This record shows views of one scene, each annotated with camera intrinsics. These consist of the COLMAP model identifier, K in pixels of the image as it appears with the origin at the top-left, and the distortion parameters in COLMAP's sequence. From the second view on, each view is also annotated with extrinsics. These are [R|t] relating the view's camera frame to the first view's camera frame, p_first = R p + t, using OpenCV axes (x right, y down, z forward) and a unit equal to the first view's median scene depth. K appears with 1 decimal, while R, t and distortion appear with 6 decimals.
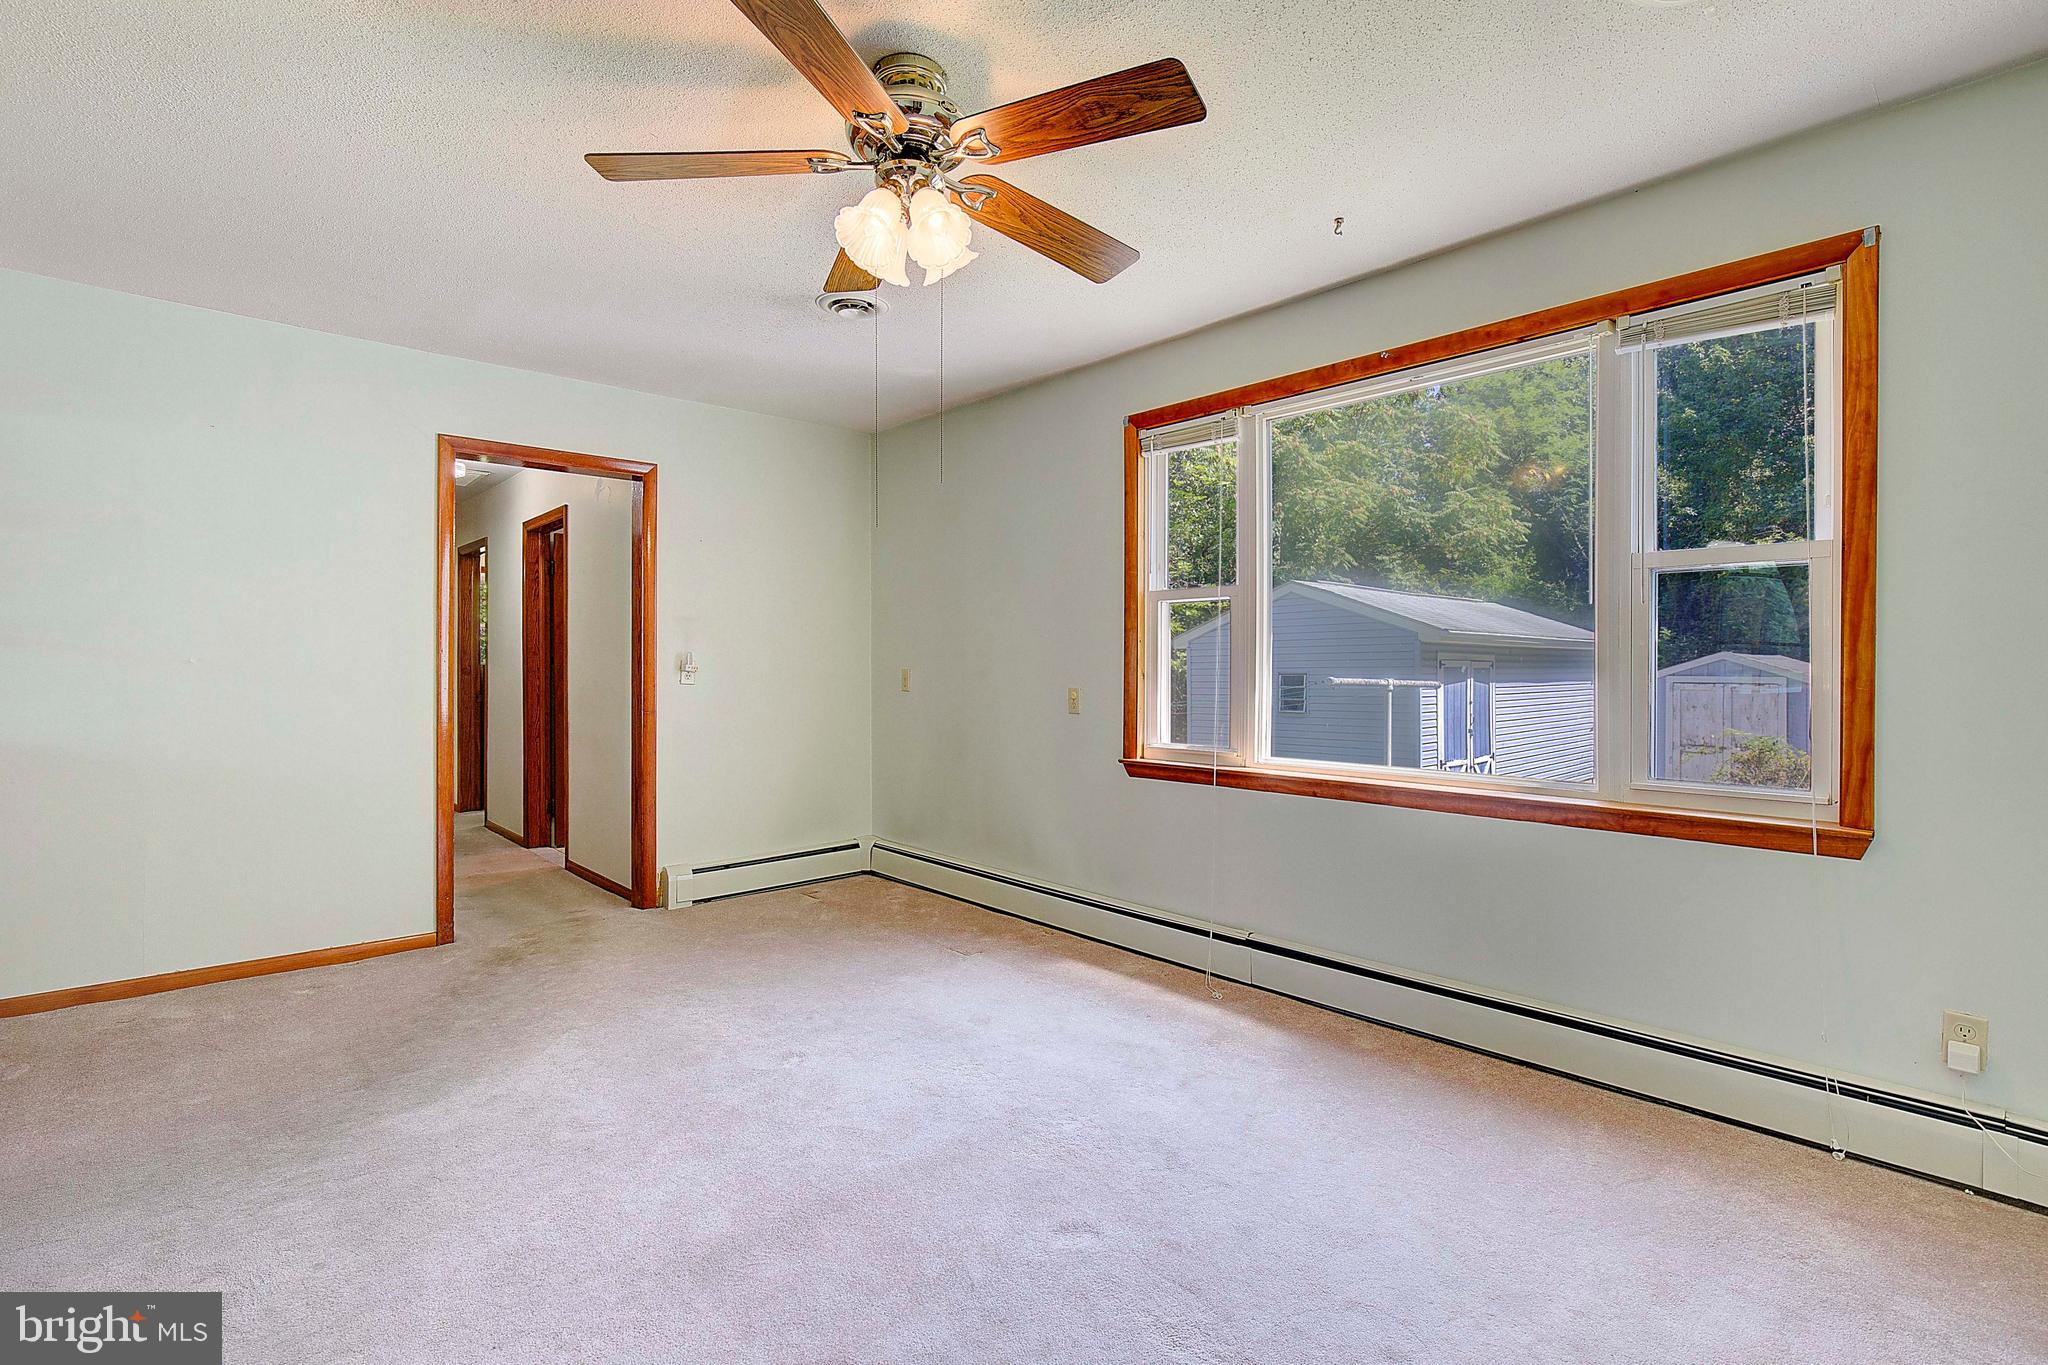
lens RADIAL K [[950.0, 0, 1024.6], [0, 950.0, 671.8], [0, 0, 1]] dist [-0.012603, 0.001287]
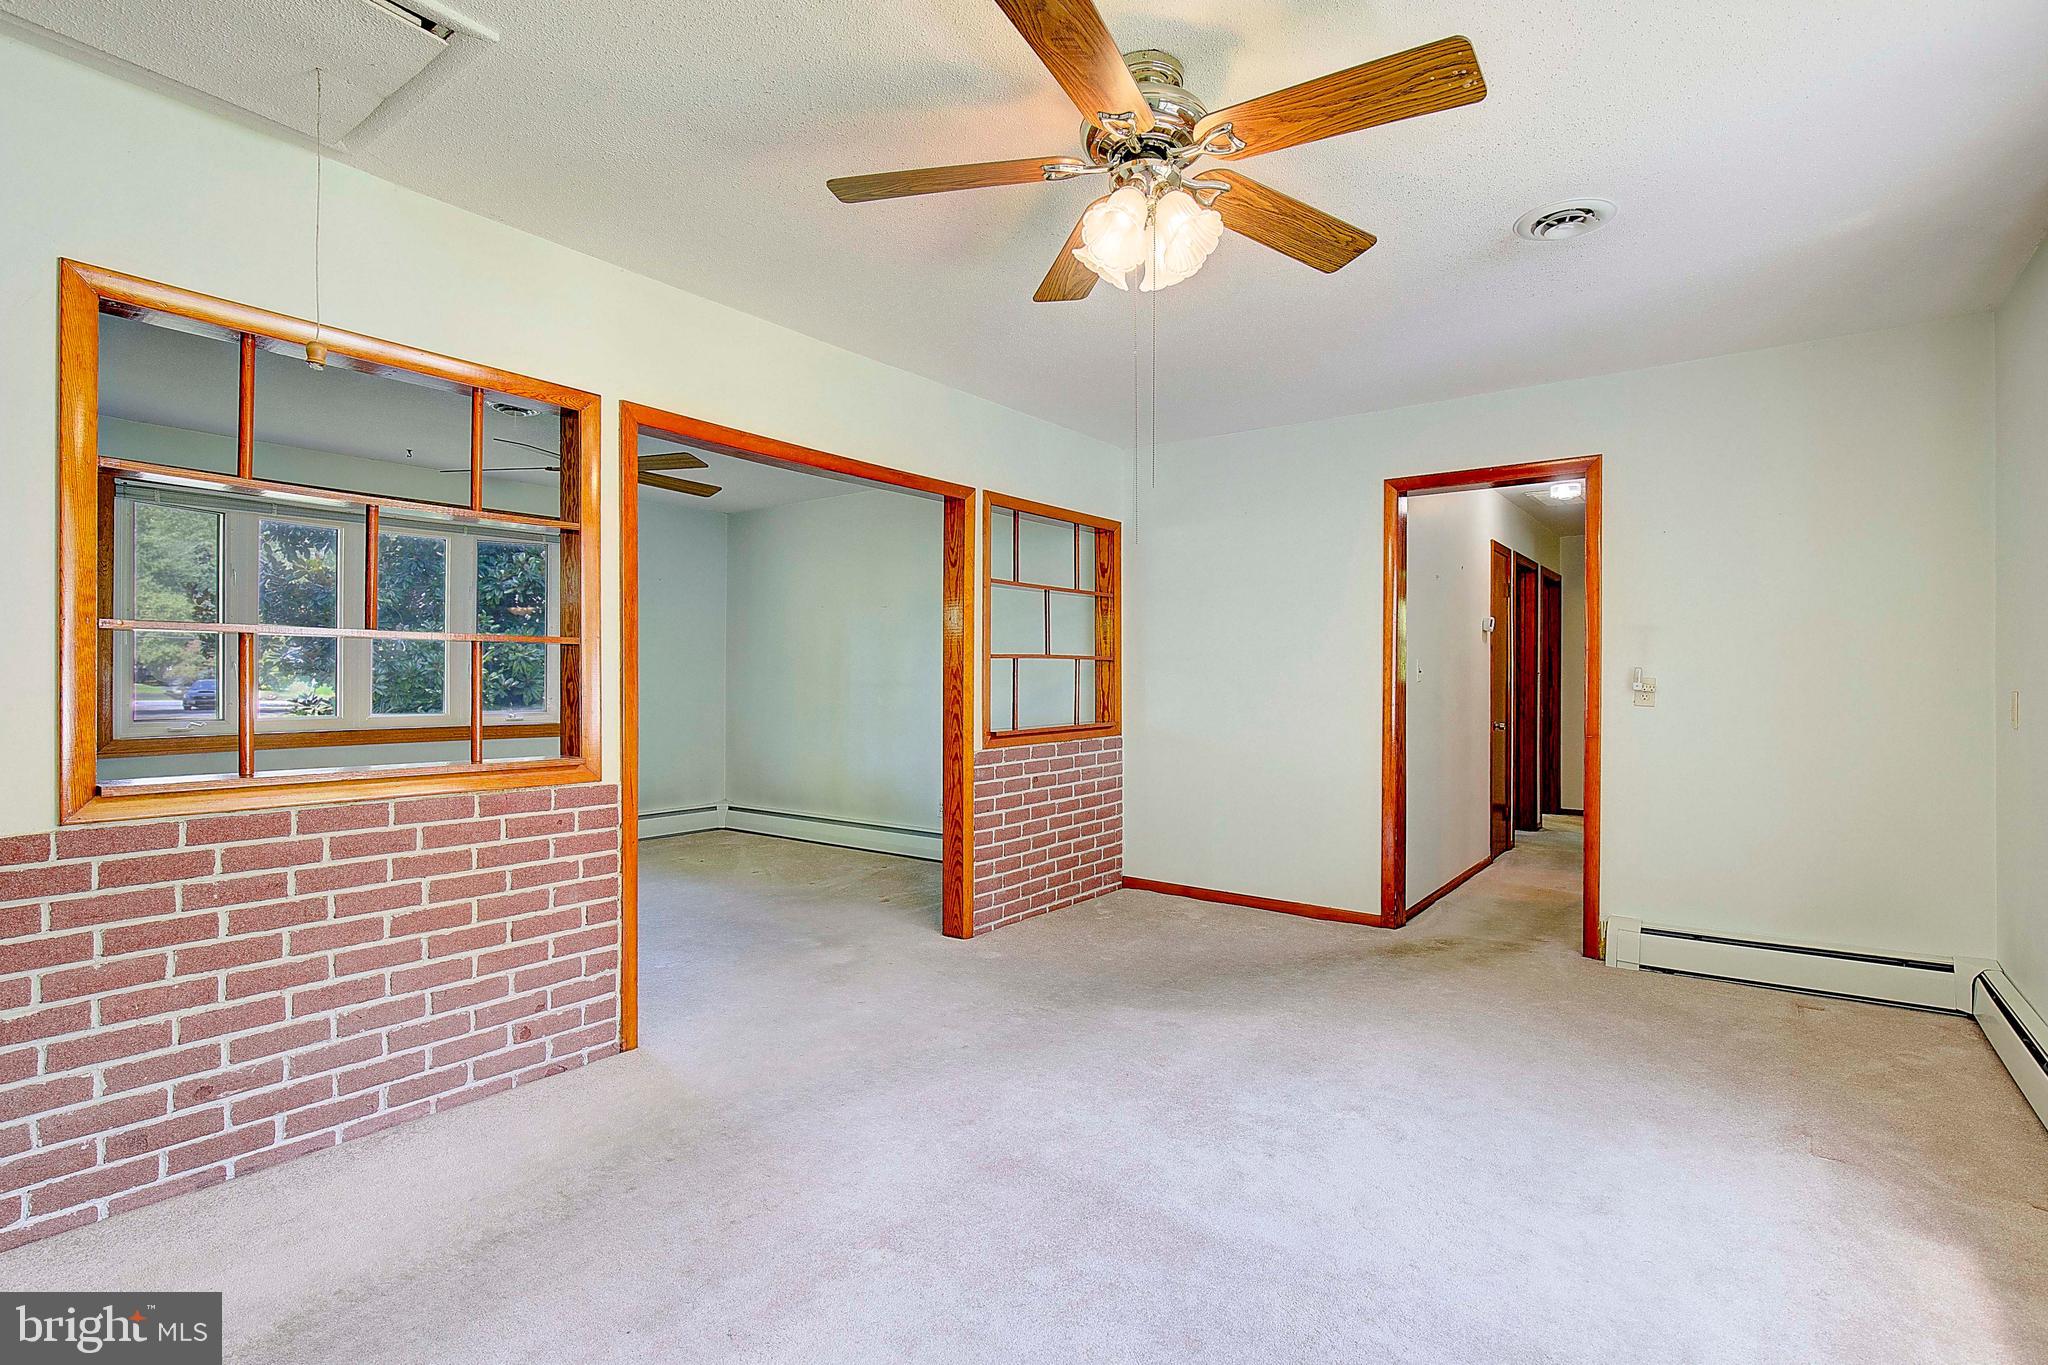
lens RADIAL K [[950.0, 0, 1076.1], [0, 950.0, 677.8], [0, 0, 1]] dist [-0.012603, 0.001287]
pose [[0.208718, -0.004497, -0.977966, 0.433248], [-0.009288, 0.999935, -0.006580, -0.003554], [0.977932, 0.010456, 0.208662, 0.393346]]
